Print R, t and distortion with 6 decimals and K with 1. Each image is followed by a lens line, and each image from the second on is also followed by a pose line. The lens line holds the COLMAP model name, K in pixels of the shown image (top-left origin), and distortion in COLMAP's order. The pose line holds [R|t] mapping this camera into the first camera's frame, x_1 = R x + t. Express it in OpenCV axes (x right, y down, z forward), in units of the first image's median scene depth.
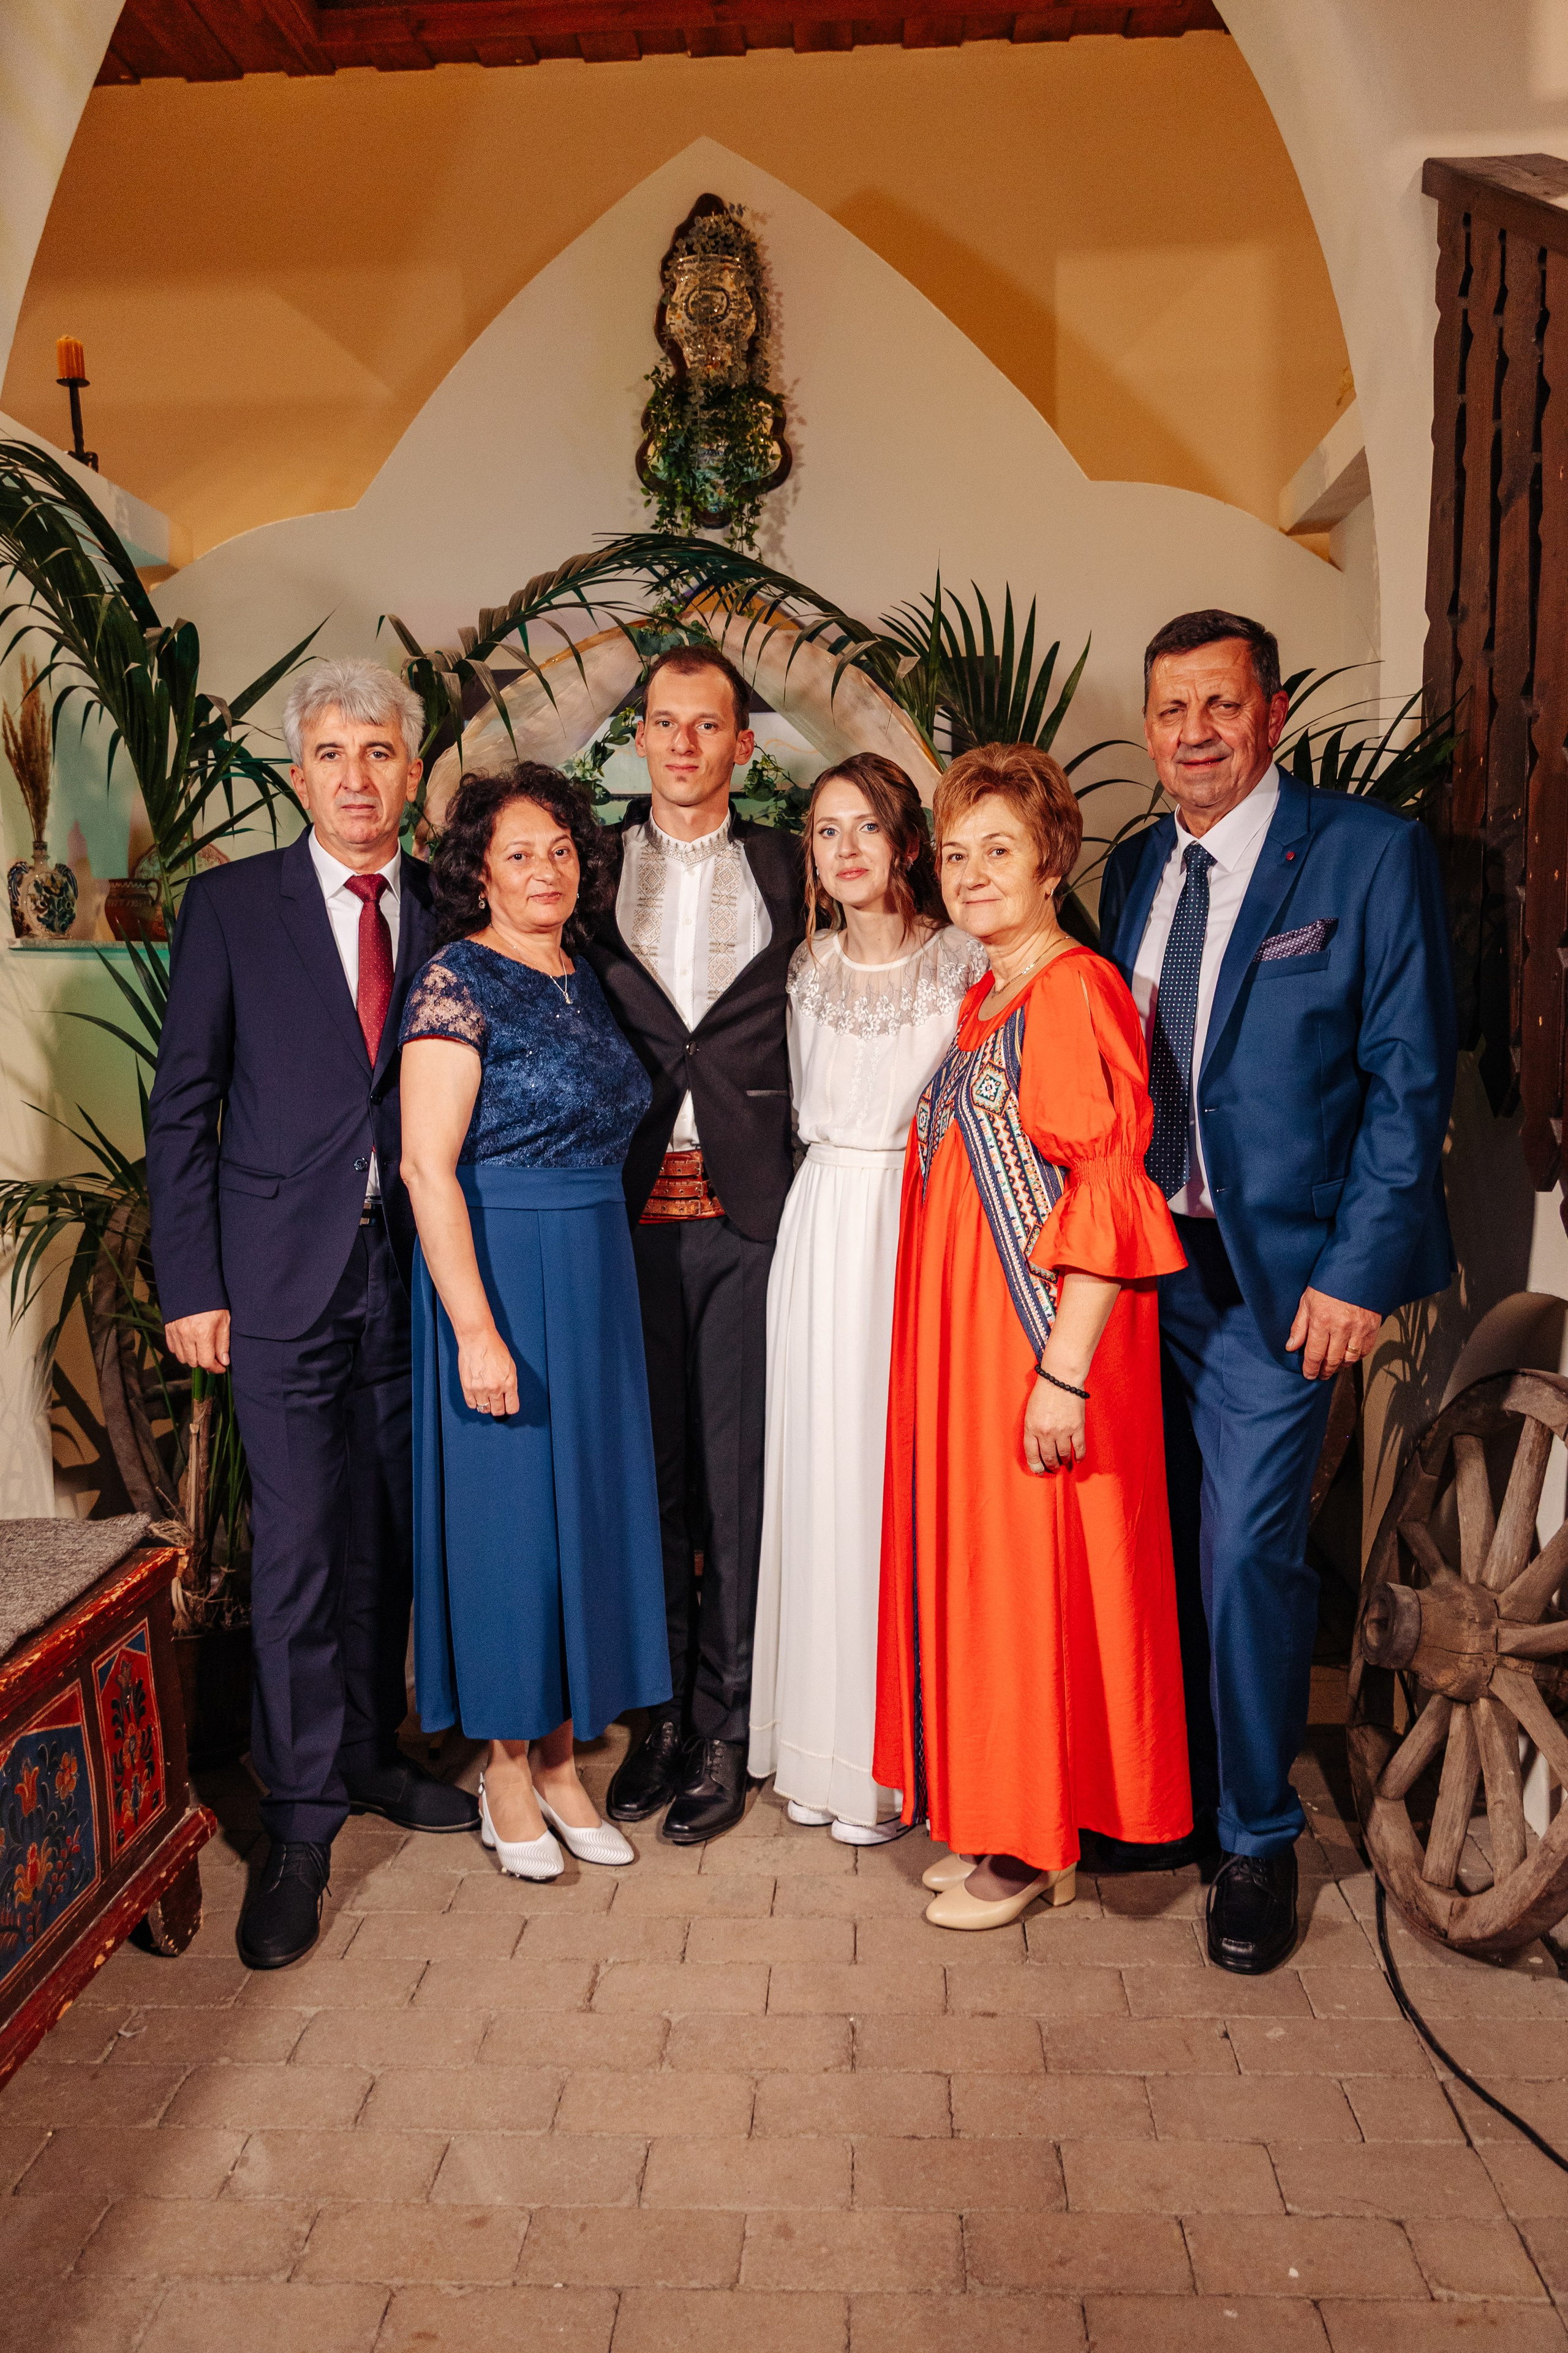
lens RADIAL K [[1778.4, 0, 787.2], [0, 1778.4, 1180.3], [0, 0, 1]] dist [-0.005796, -0.000844]
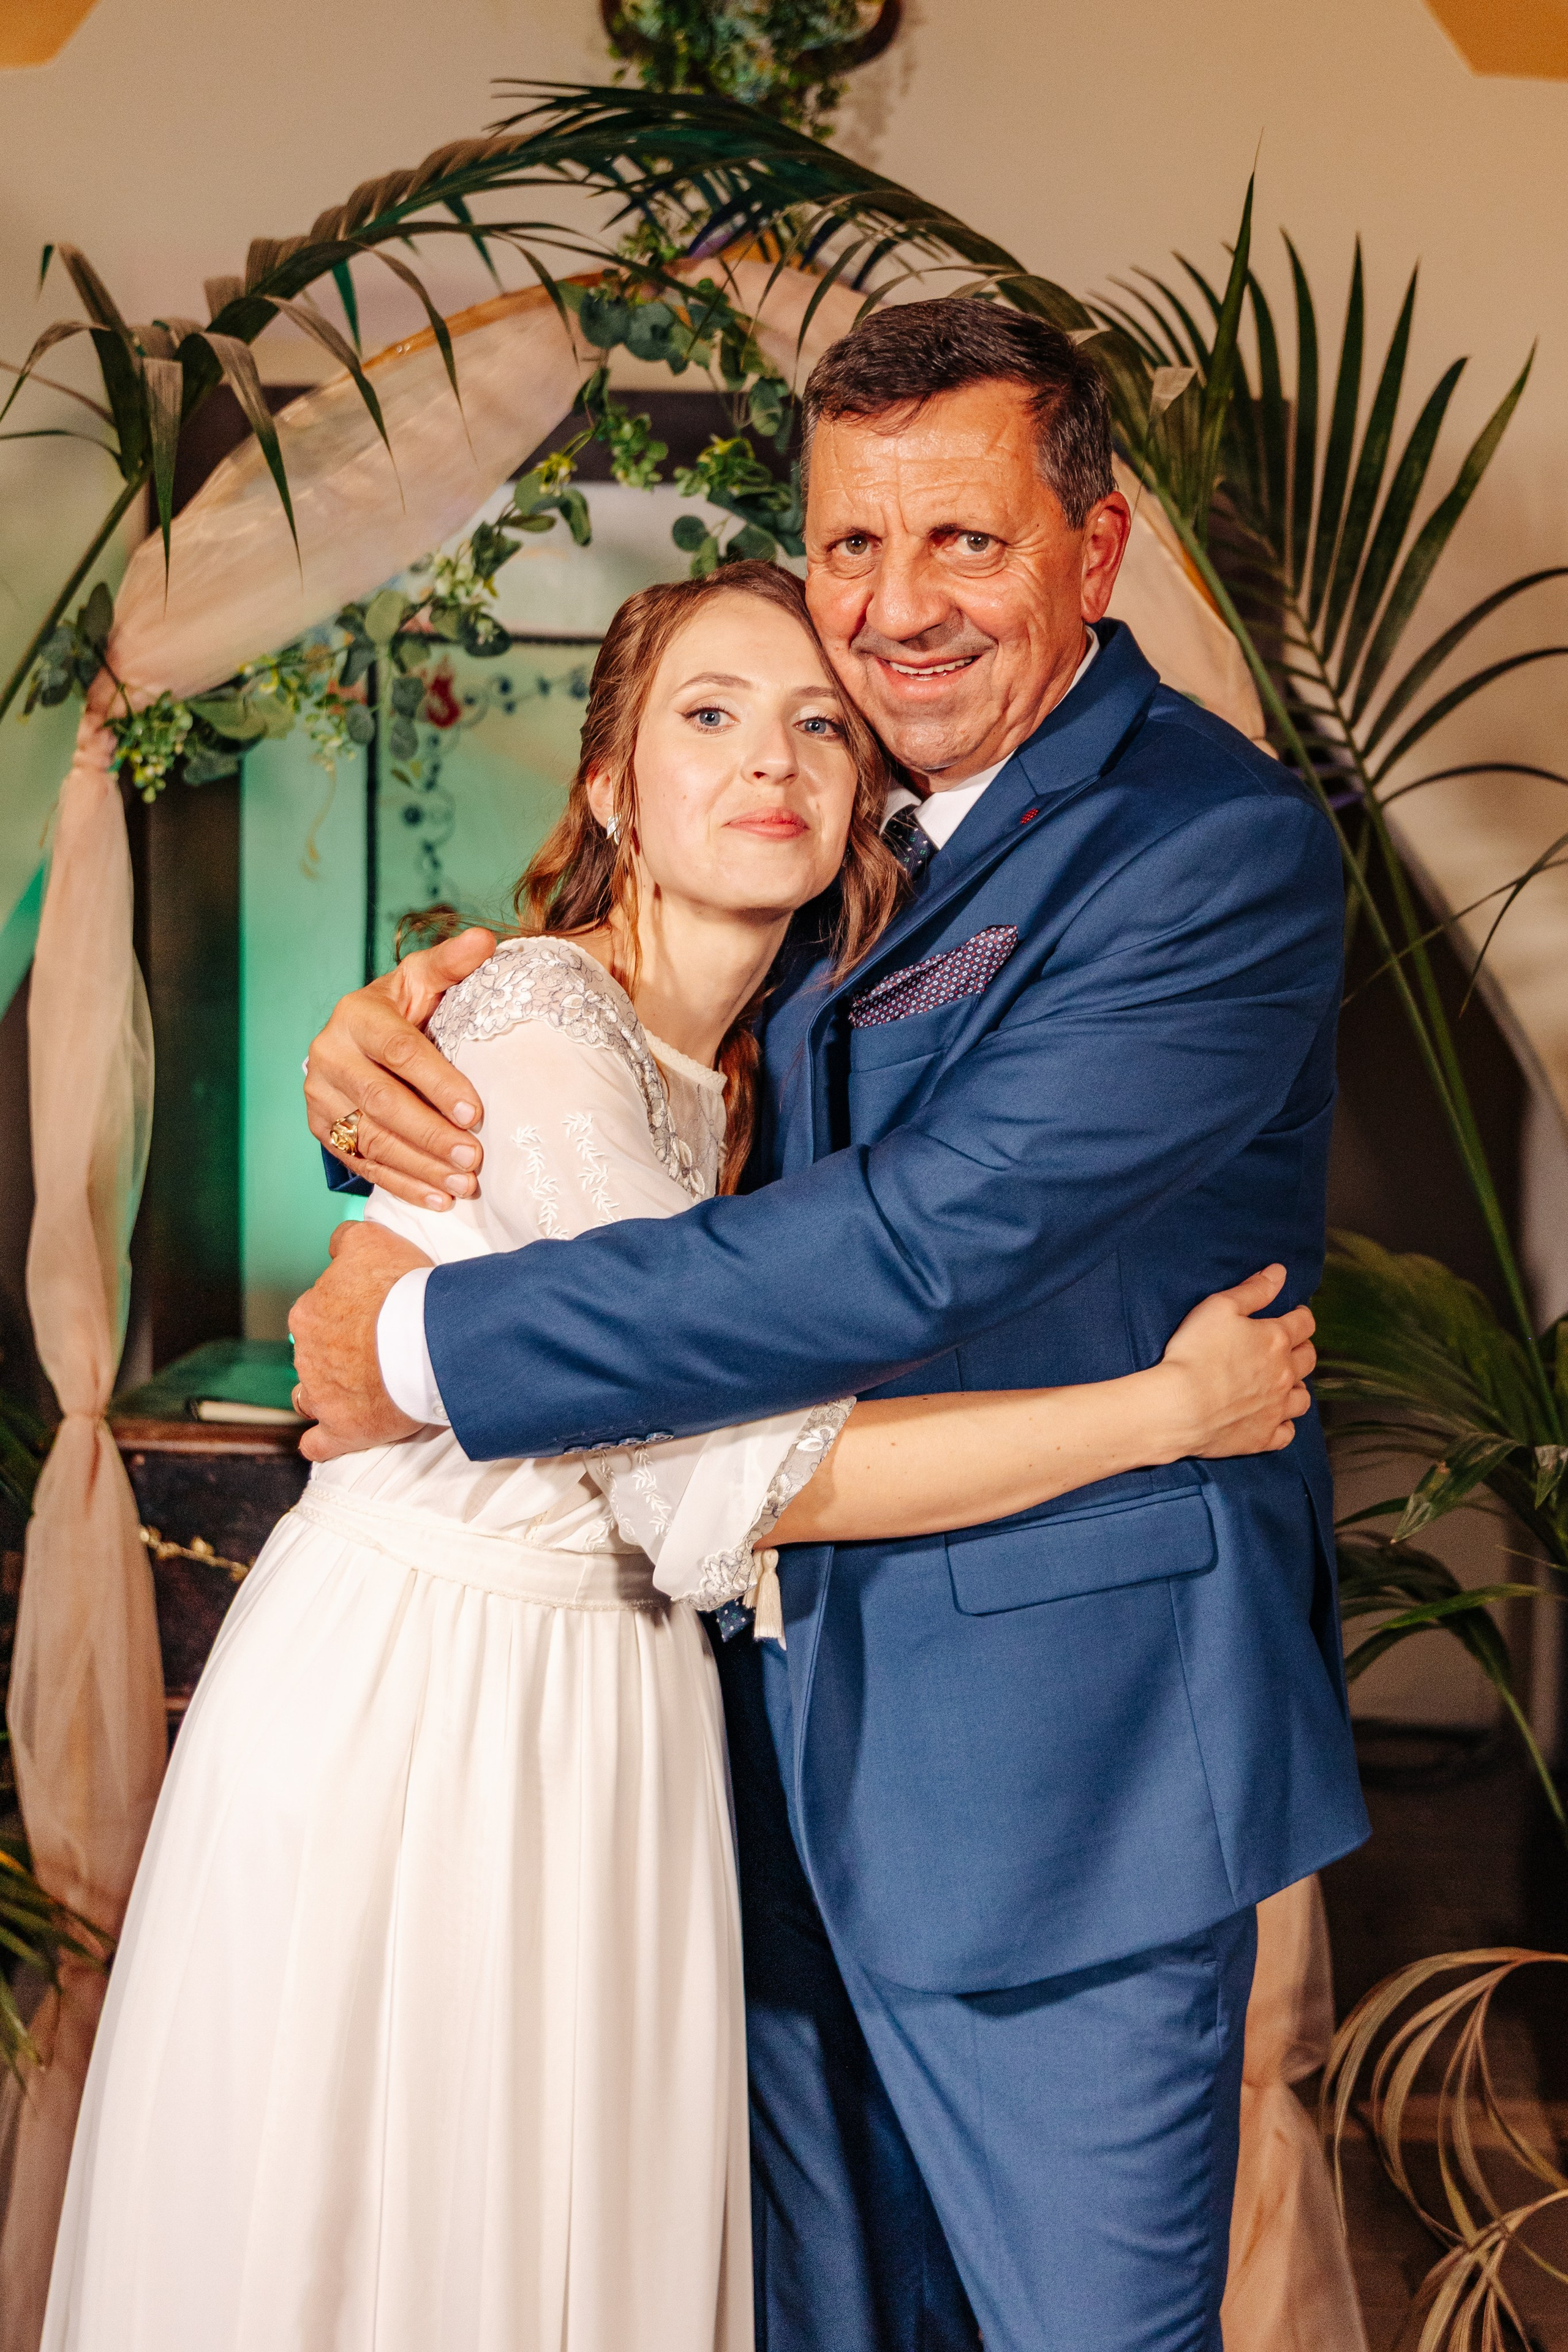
lens RADIAL K [[2902.0, 0, 898.6], [0, 2902.0, 1049.1], [0, 0, 1]] dist [-0.017895, 0.004636]
pose [[0.998898, 0.037468, 0.028269, -0.019197], [-0.035272, 0.996595, -0.074529, -0.073113], [-0.030966, 0.073450, 0.996818, 0.321828]]
